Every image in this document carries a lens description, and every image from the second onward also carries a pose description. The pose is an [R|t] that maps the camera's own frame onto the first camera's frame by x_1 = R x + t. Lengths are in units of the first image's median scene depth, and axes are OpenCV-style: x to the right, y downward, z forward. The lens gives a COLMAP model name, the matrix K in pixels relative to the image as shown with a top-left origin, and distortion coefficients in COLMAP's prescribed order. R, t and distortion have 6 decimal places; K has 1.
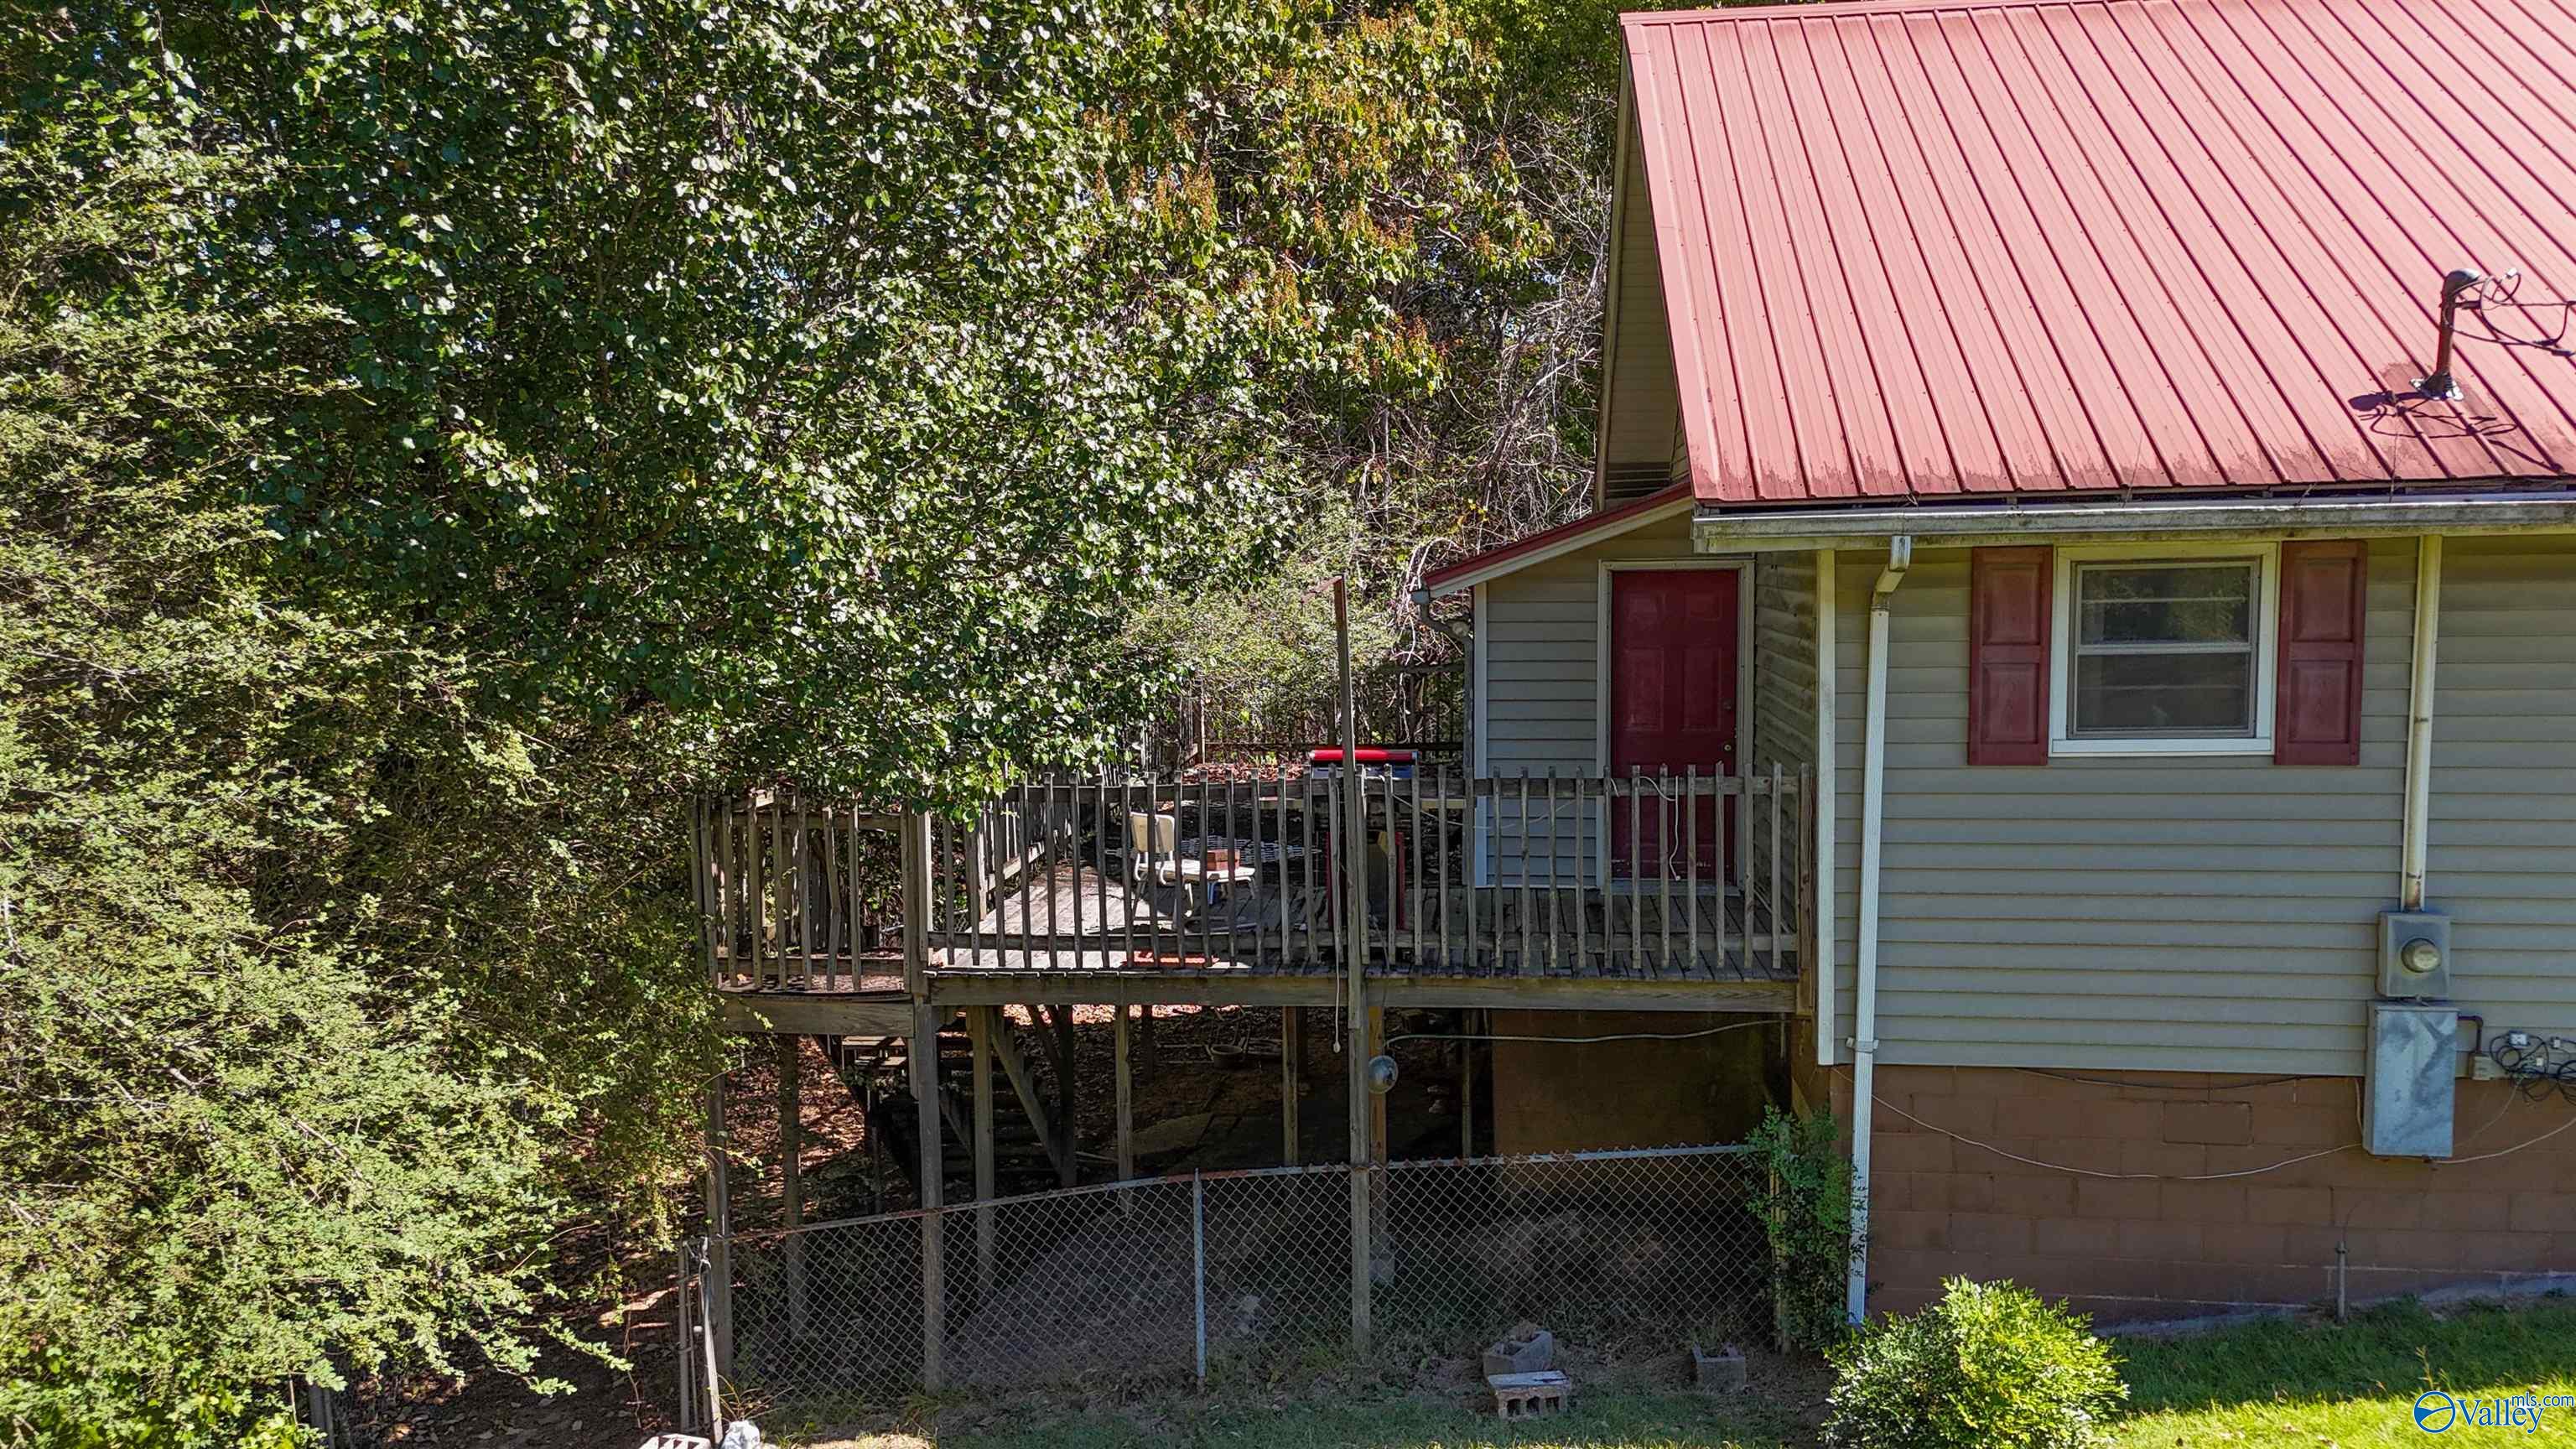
lens RADIAL K [[1903.1, 0, 1324.9], [0, 1903.1, 719.2], [0, 0, 1]] dist [0.053500, -0.004961]
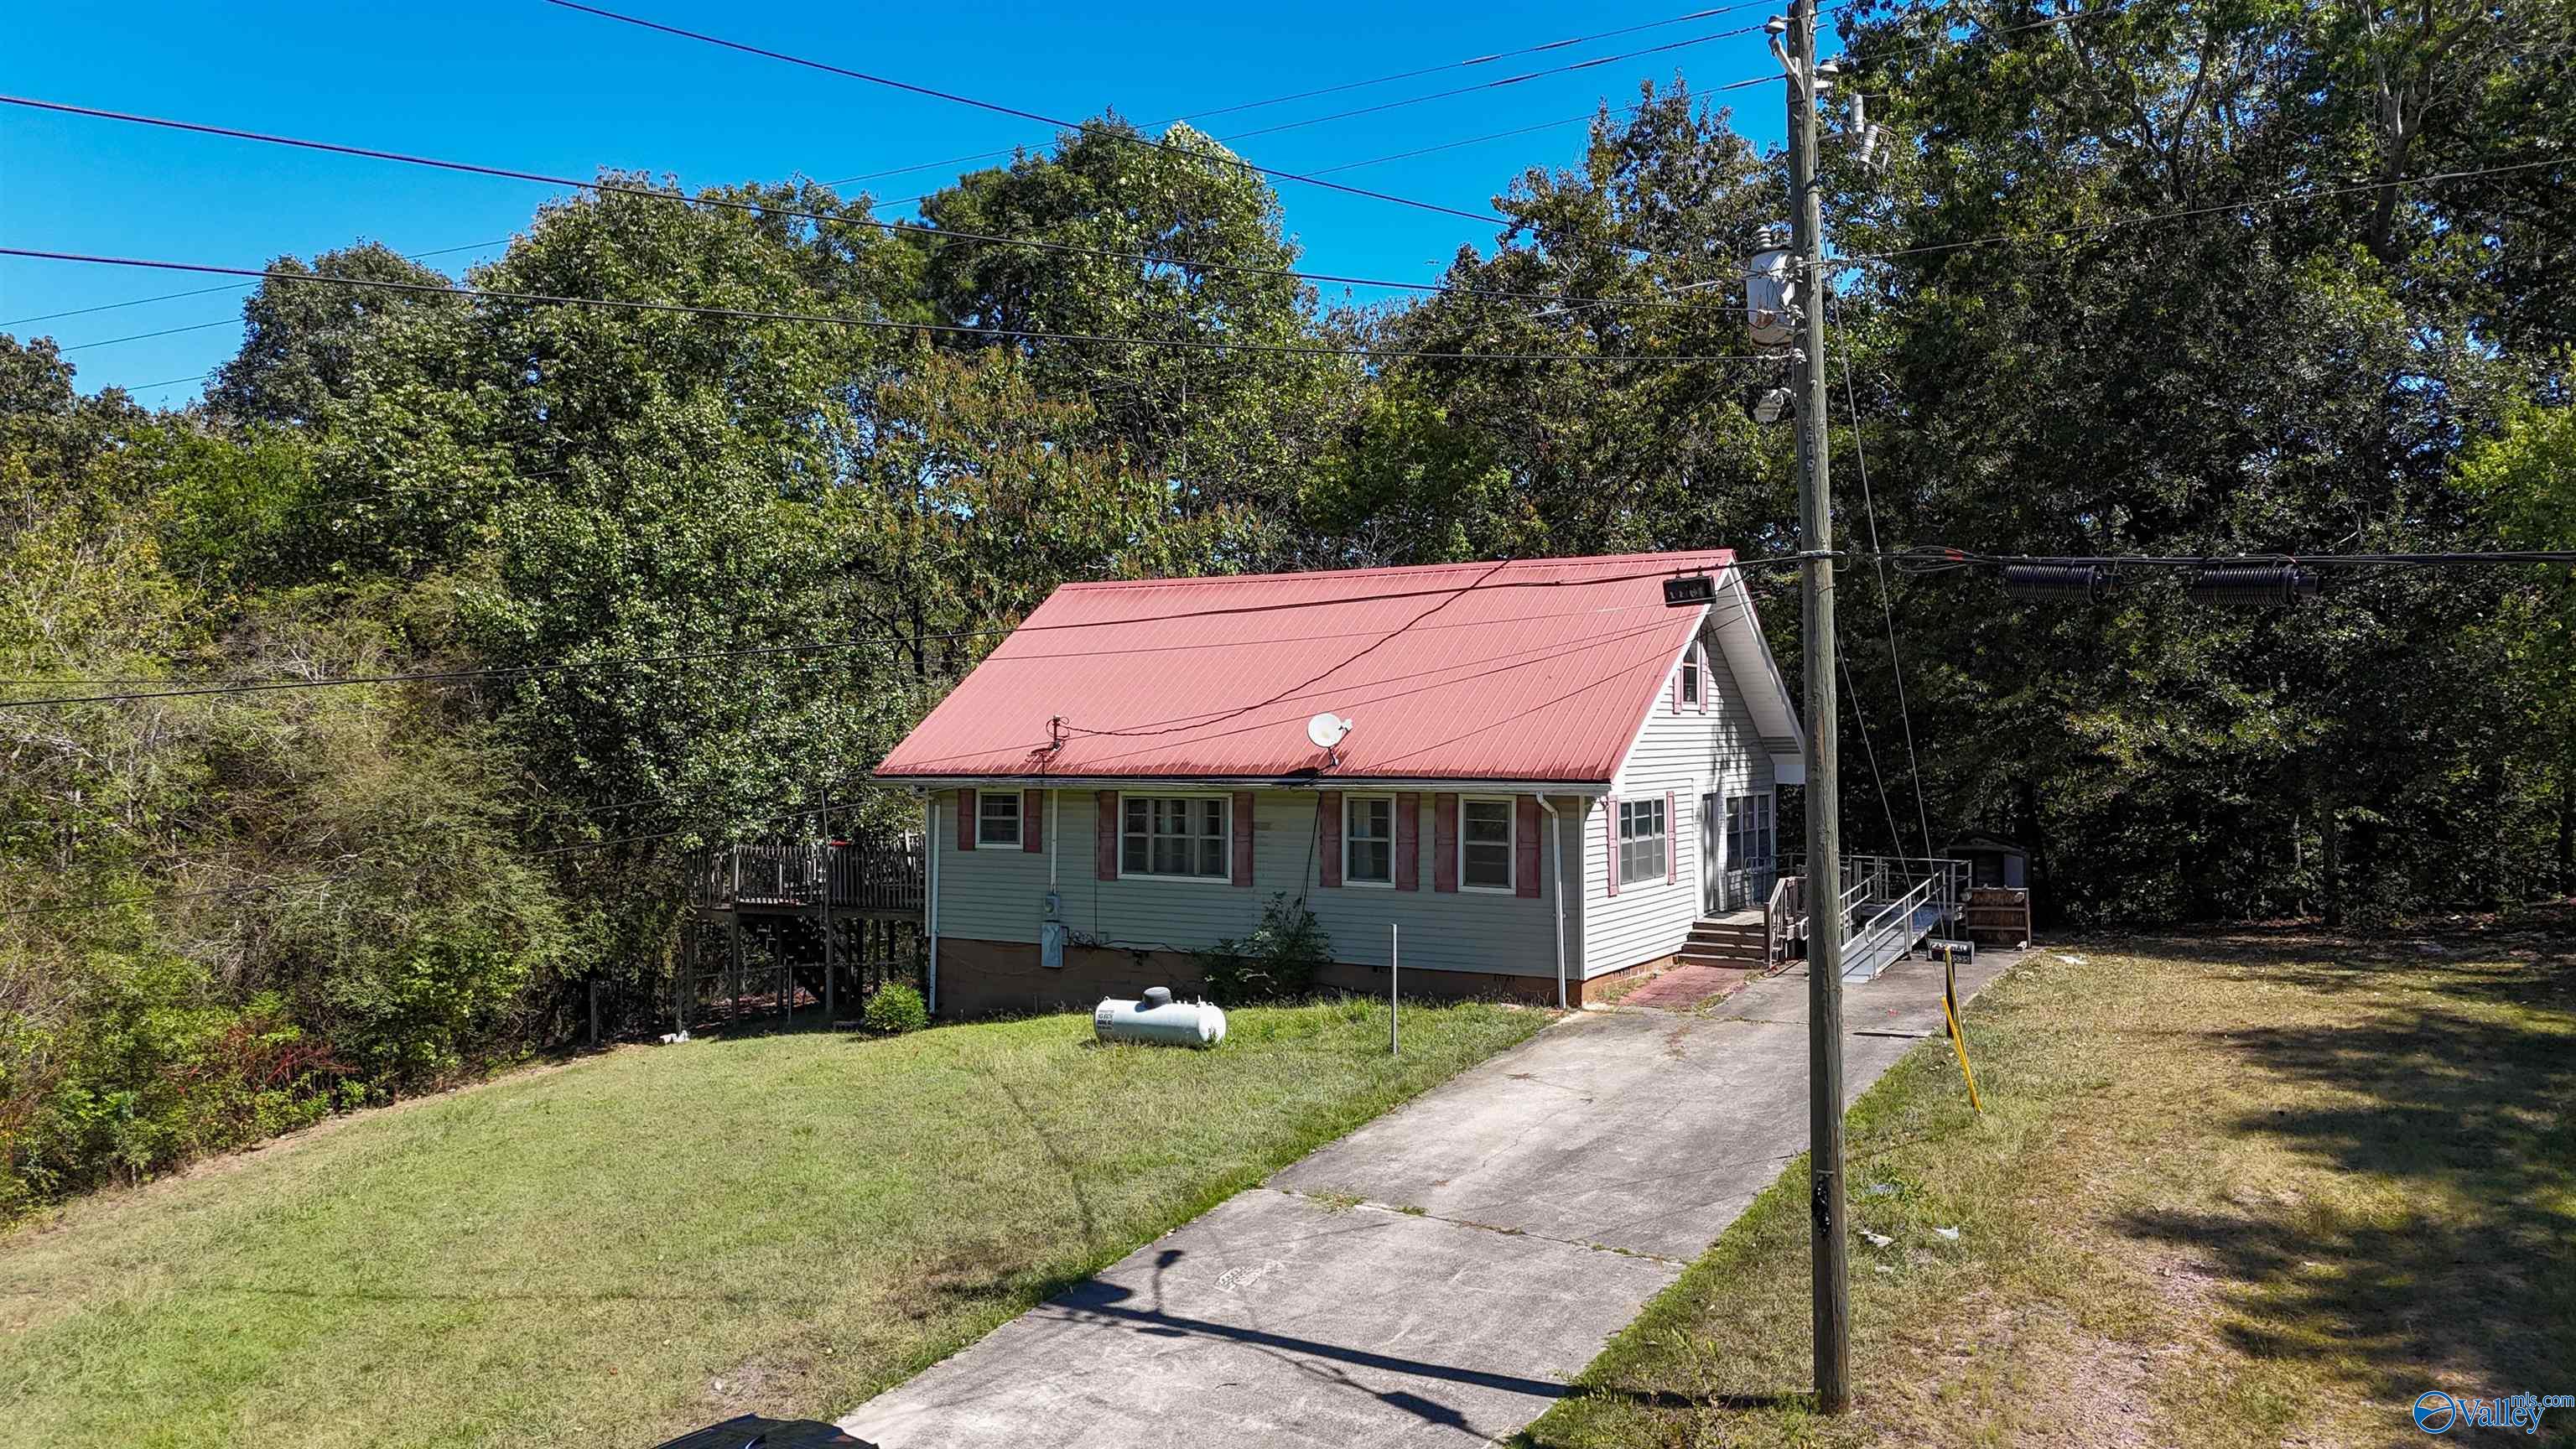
lens RADIAL K [[1893.4, 0, 1334.4], [0, 1893.4, 727.9], [0, 0, 1]] dist [0.071130, 0.002446]
pose [[0.913617, 0.006782, -0.406519, 2.410880], [-0.053484, 0.993177, -0.103630, 0.126841], [0.403042, 0.116420, 0.907746, -1.931323]]
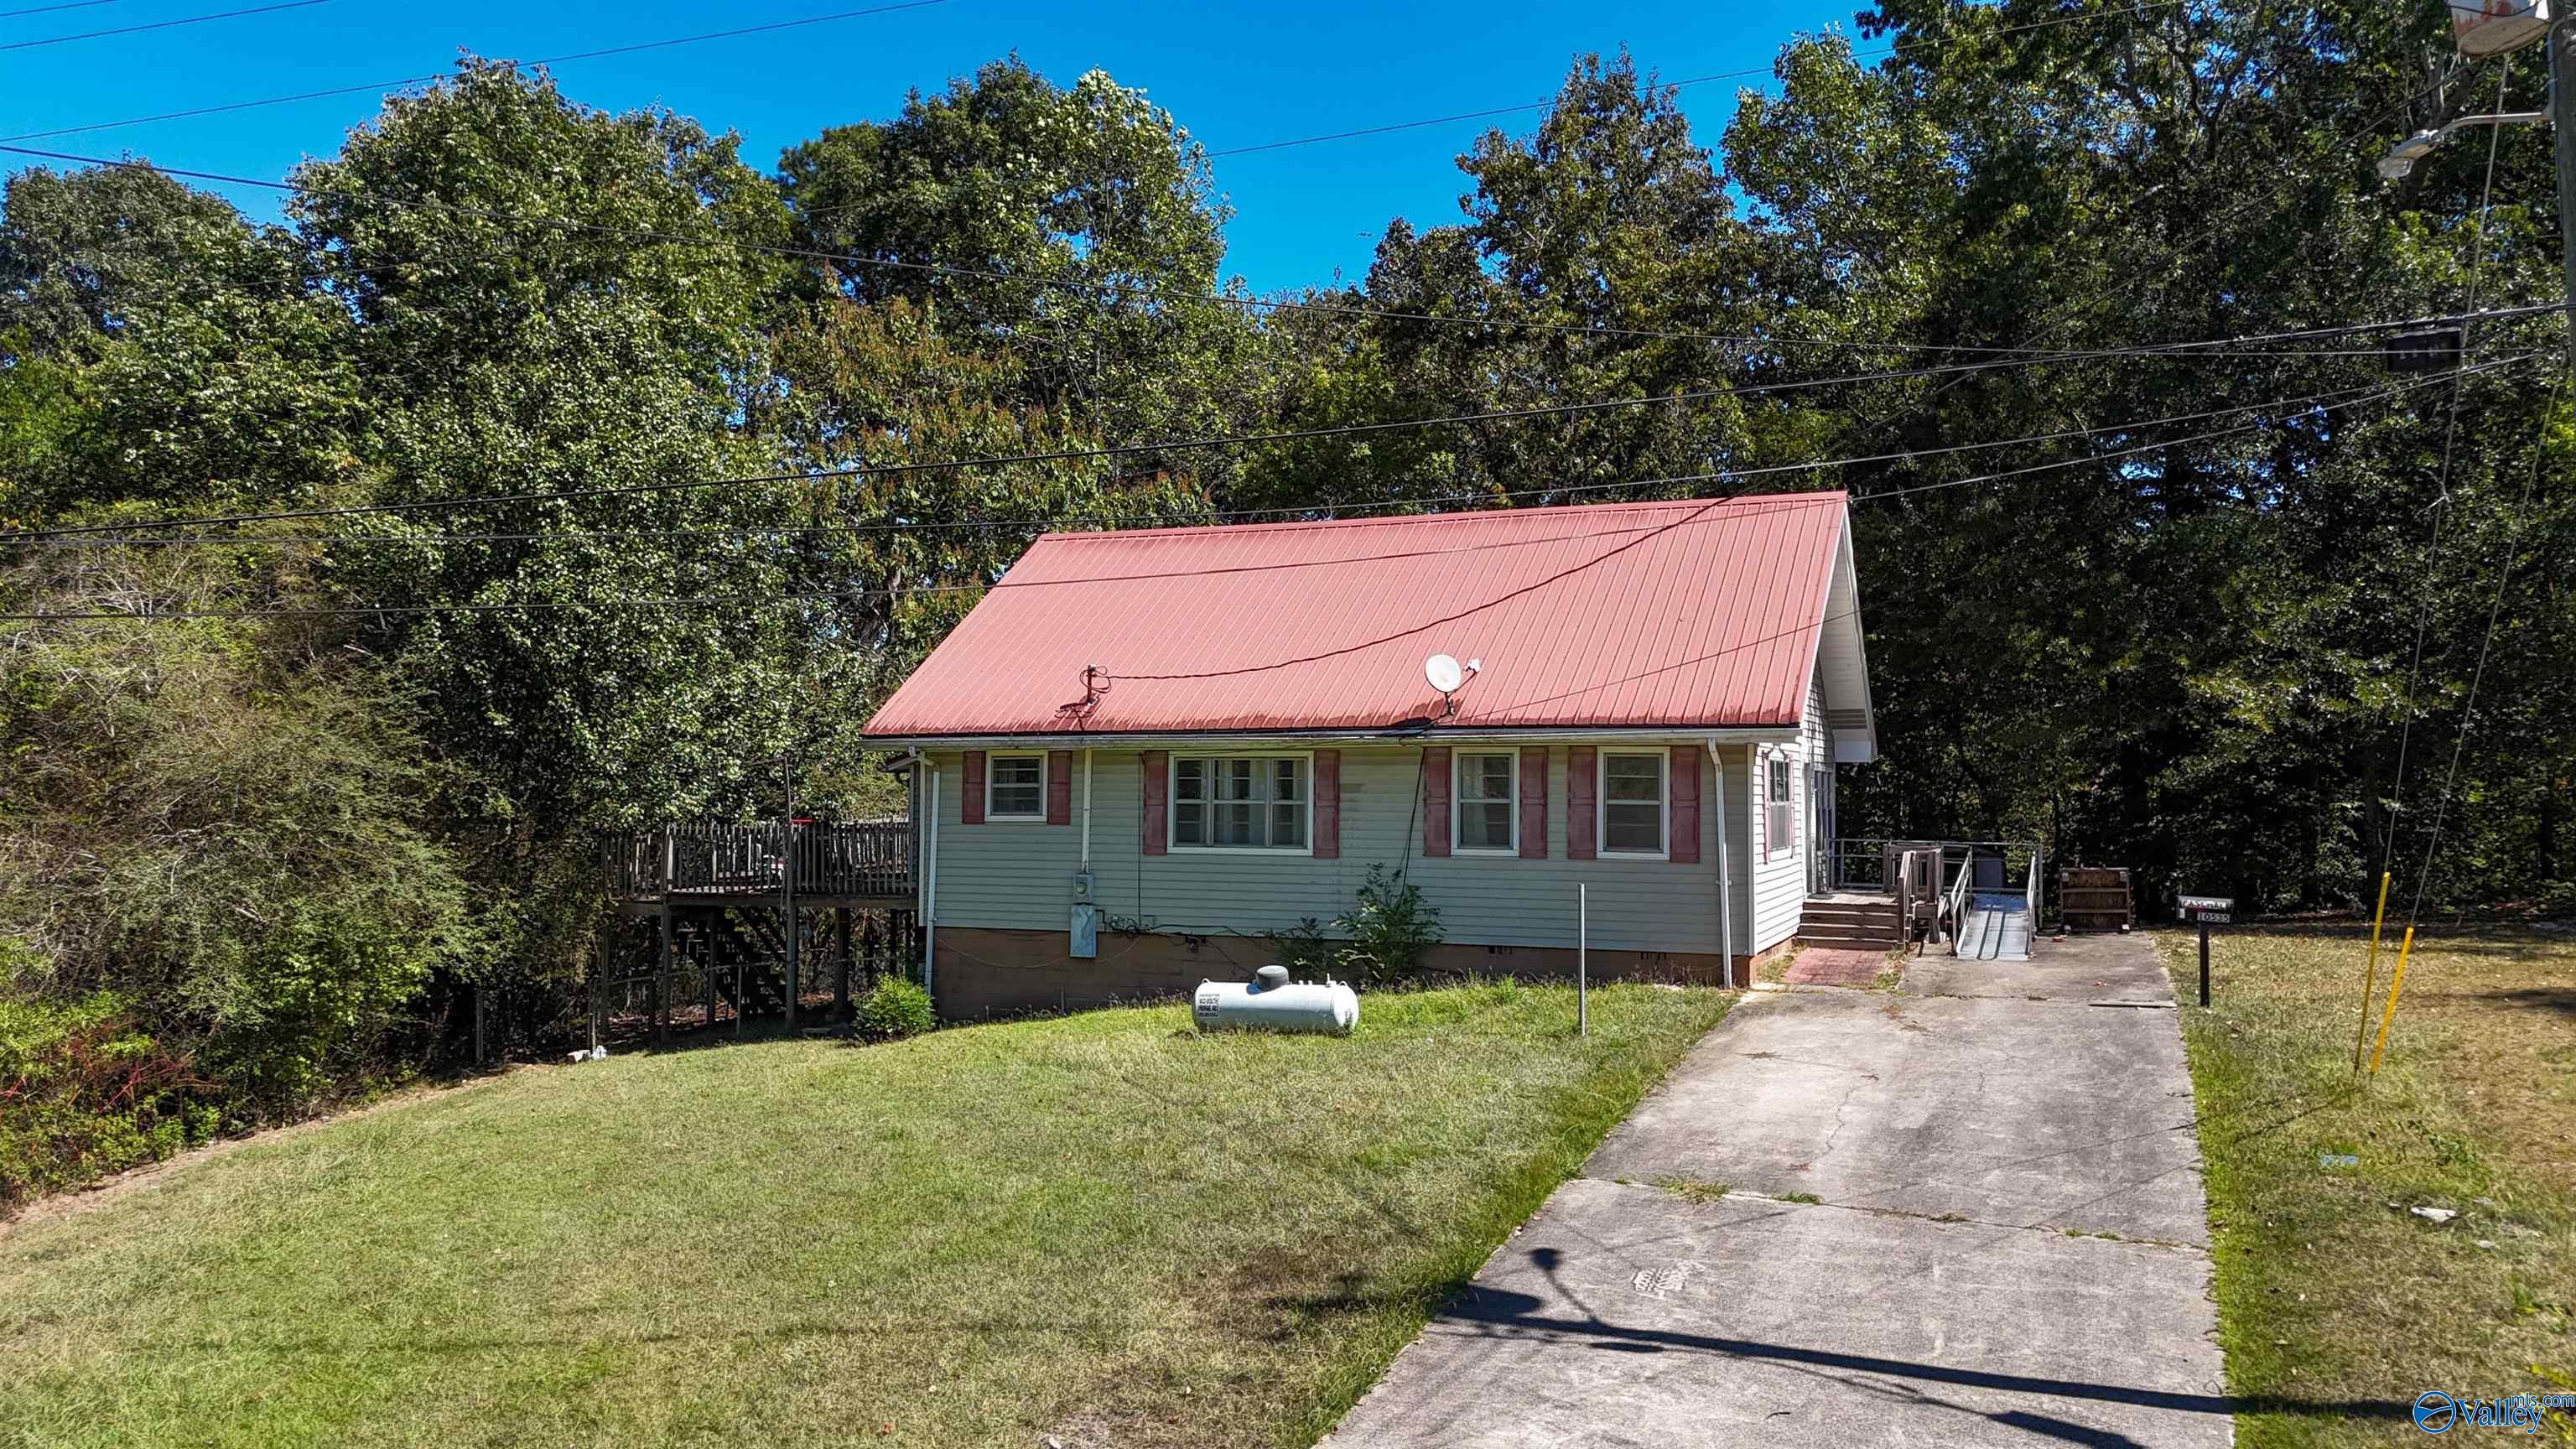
lens RADIAL K [[1903.1, 0, 1324.9], [0, 1903.1, 719.2], [0, 0, 1]] dist [0.053500, -0.004961]
pose [[0.961136, 0.002525, -0.276065, 1.730637], [-0.044320, 0.988400, -0.145260, 0.274223], [0.272496, 0.151850, 0.950099, -1.731830]]
